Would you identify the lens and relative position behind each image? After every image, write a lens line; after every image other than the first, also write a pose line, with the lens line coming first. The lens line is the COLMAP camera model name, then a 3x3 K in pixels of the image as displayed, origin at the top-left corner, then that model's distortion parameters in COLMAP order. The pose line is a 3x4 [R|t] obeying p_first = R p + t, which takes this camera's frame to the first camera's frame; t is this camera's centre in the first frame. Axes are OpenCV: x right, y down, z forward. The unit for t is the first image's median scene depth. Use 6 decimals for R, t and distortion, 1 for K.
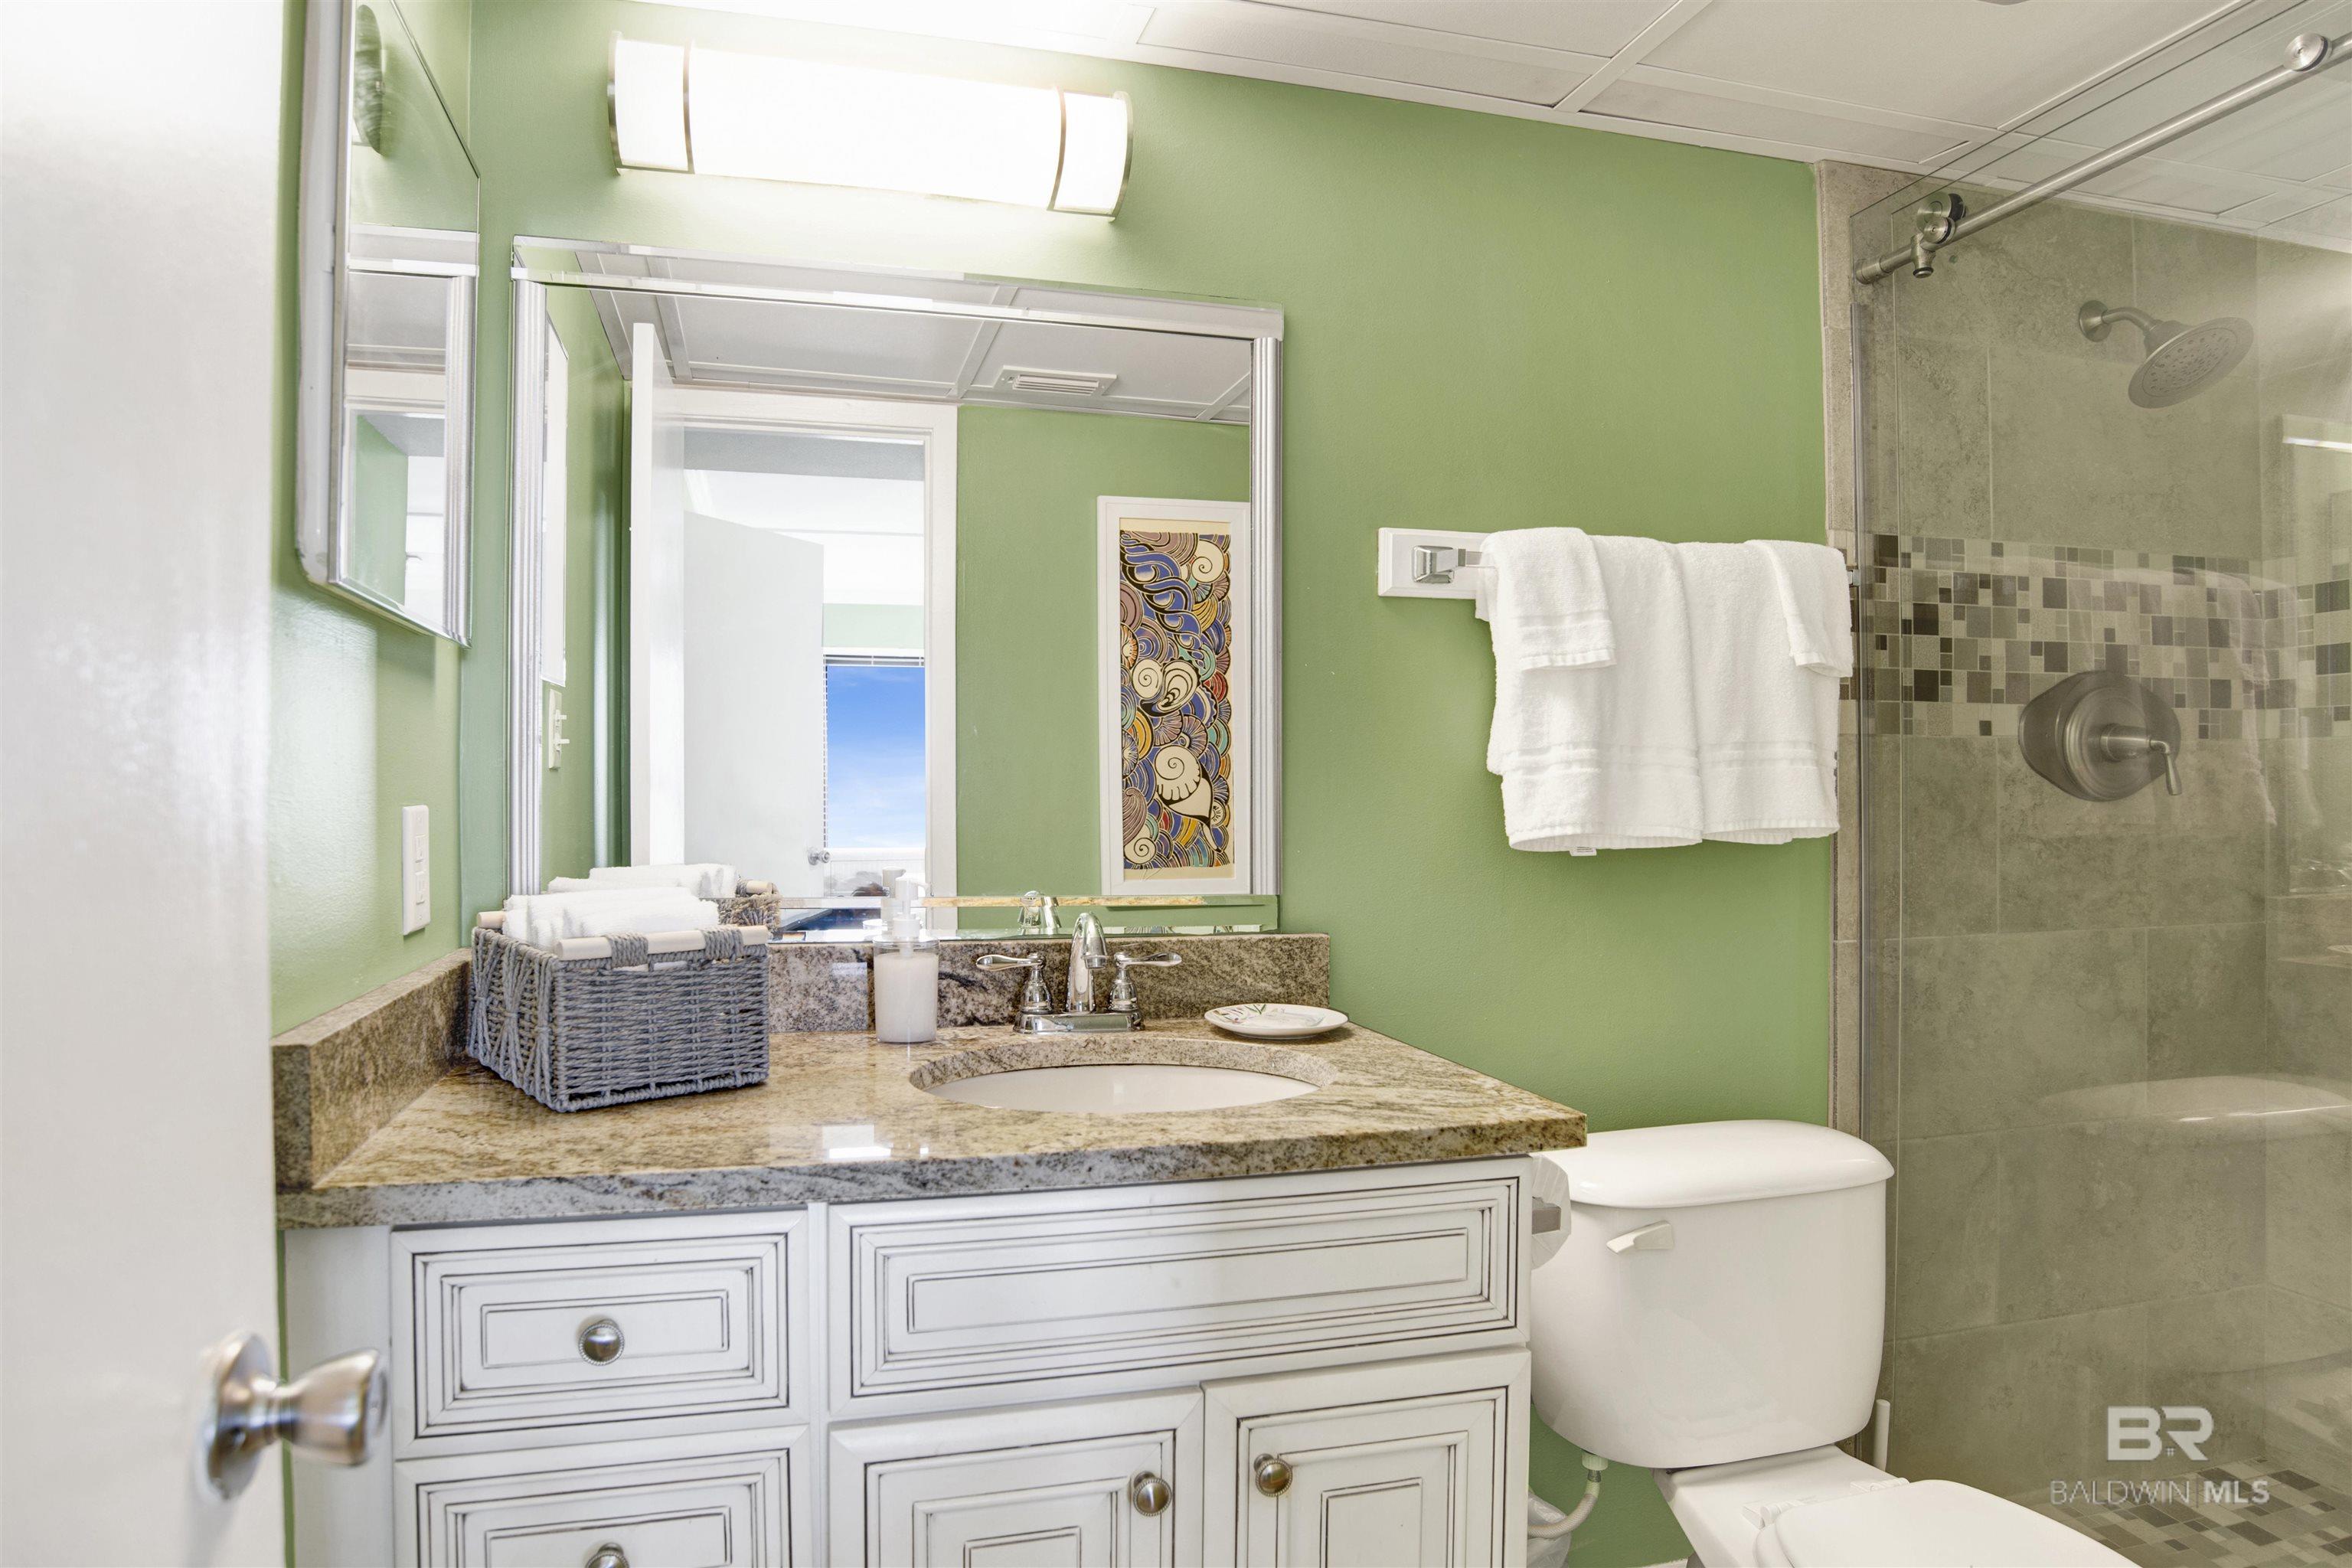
lens RADIAL K [[1185.1, 0, 1171.3], [0, 1185.1, 805.0], [0, 0, 1]] dist [-0.061682, 0.018682]
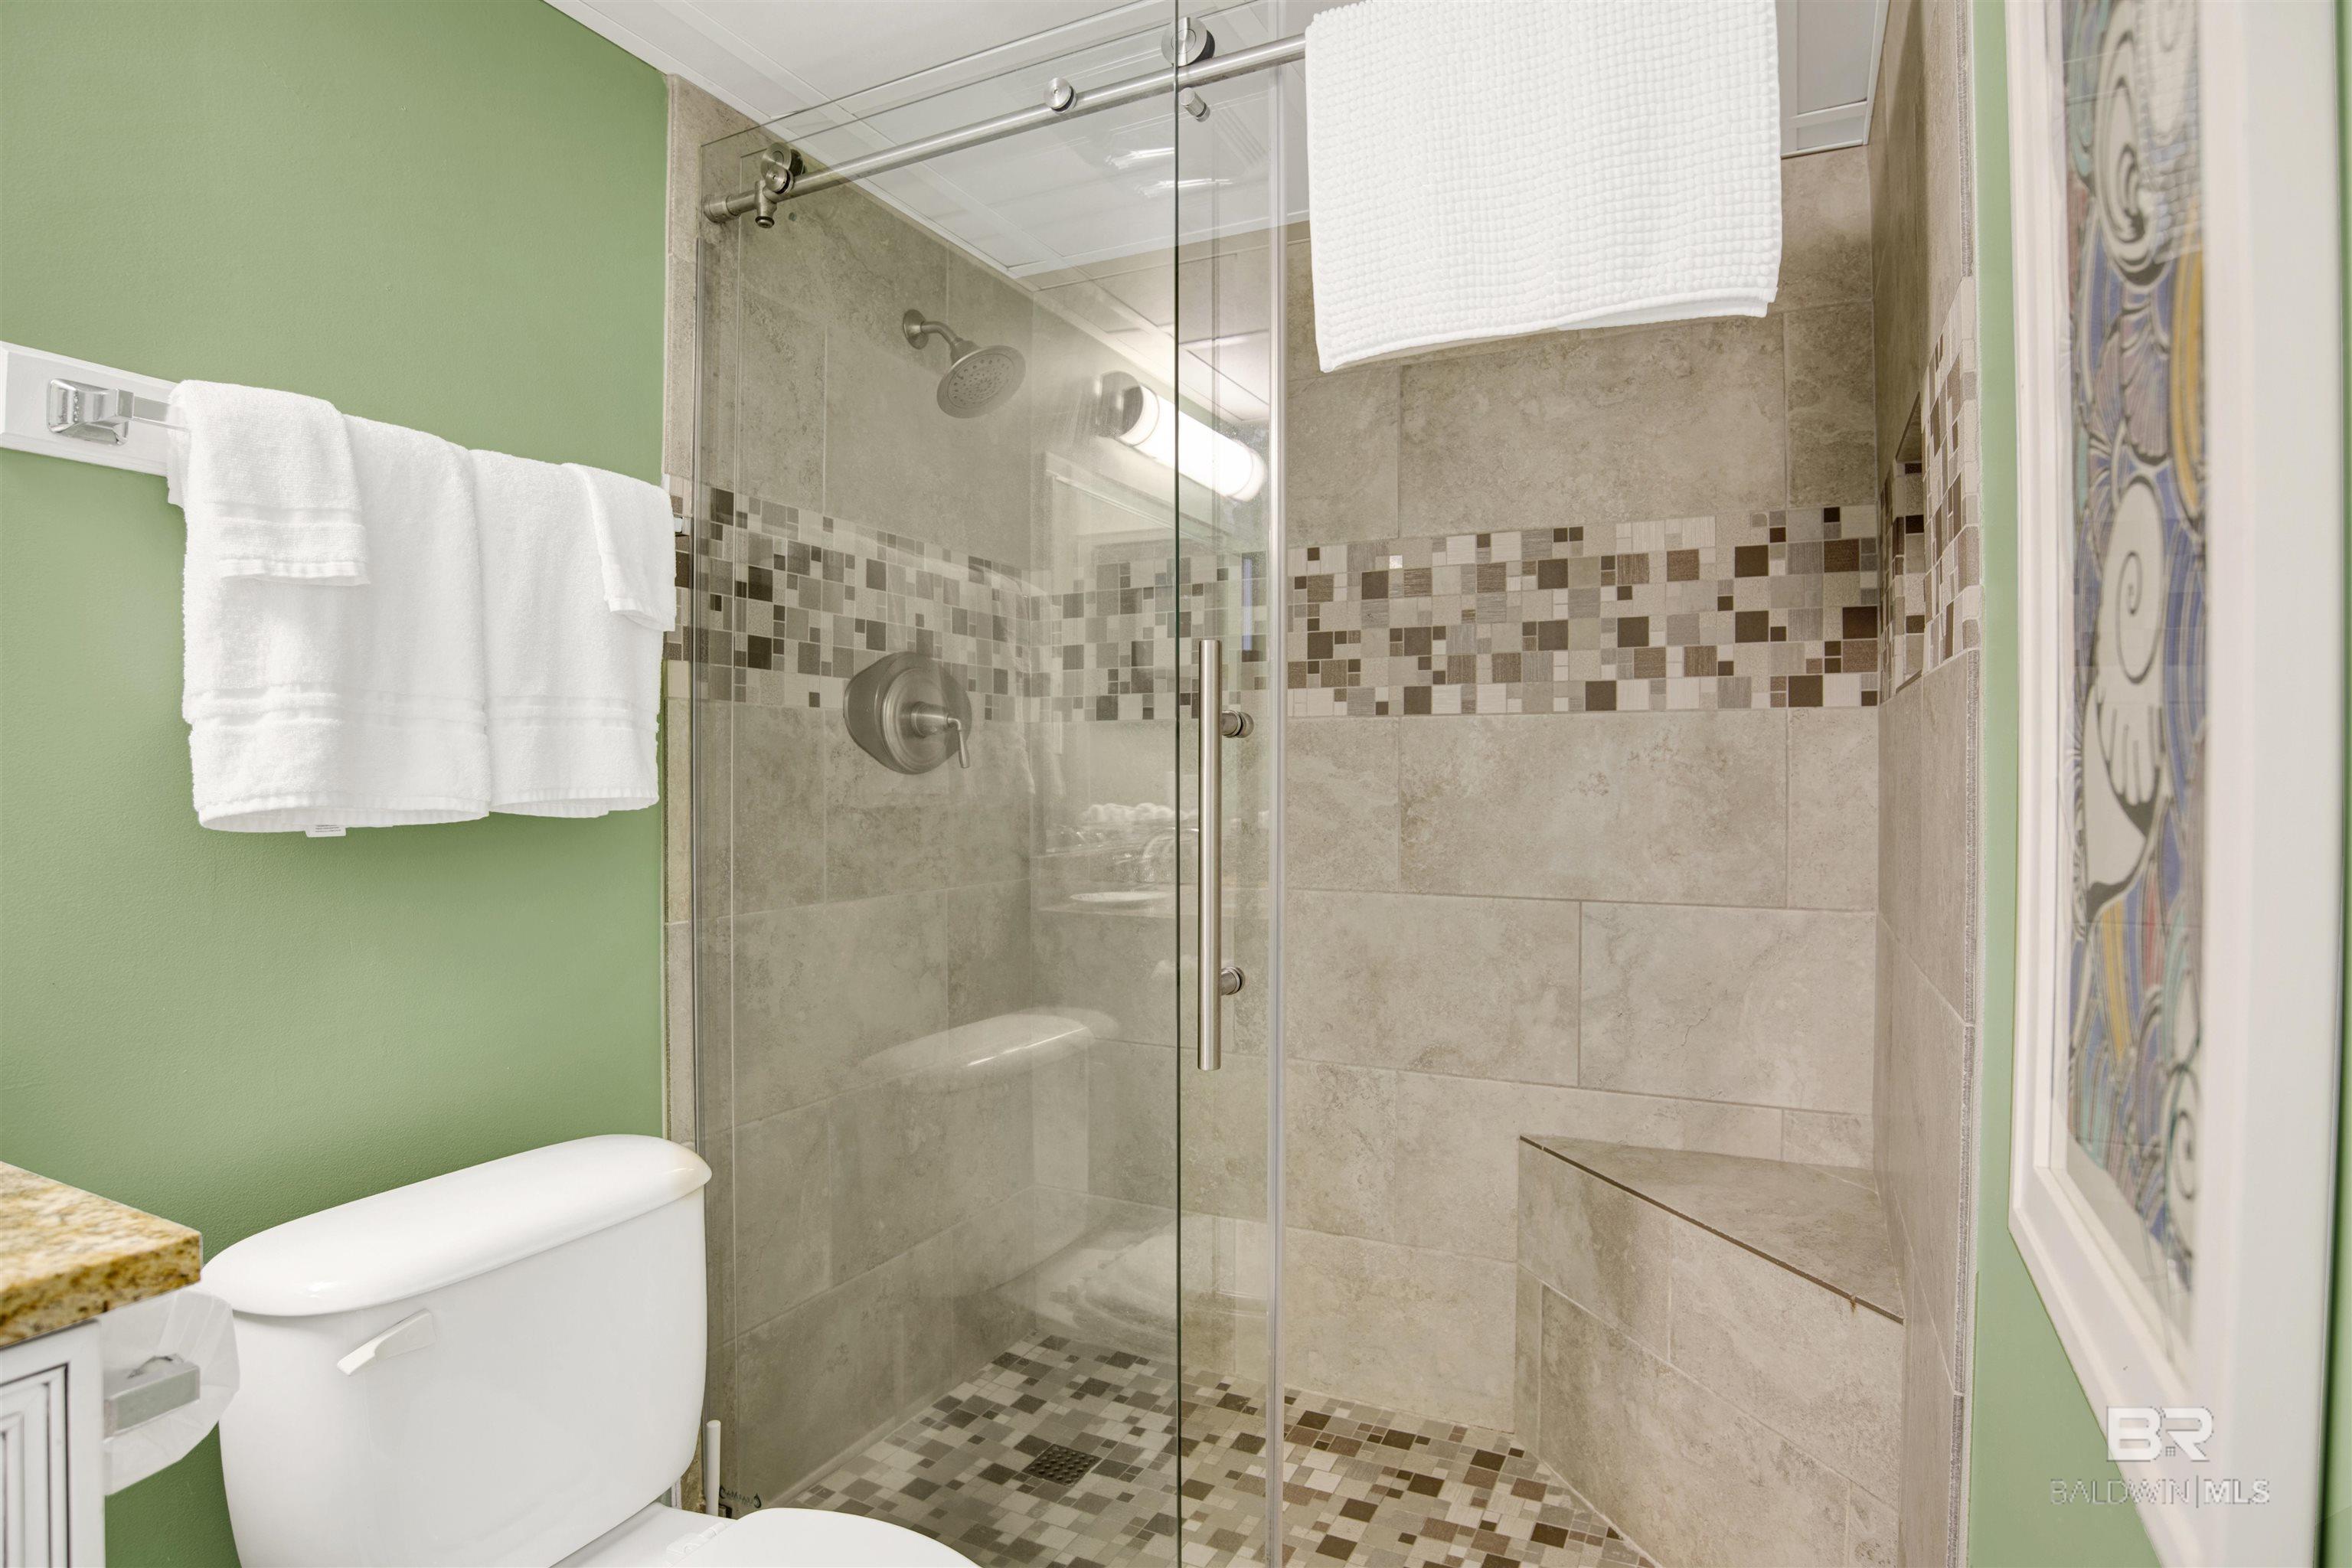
lens RADIAL K [[1229.1, 0, 1190.1], [0, 1229.1, 776.3], [0, 0, 1]] dist [-0.068778, 0.023876]
pose [[0.631108, 0.007732, 0.775656, 0.089863], [-0.002805, 0.999967, -0.007687, 0.007374], [-0.775690, 0.002676, 0.631109, 0.077005]]
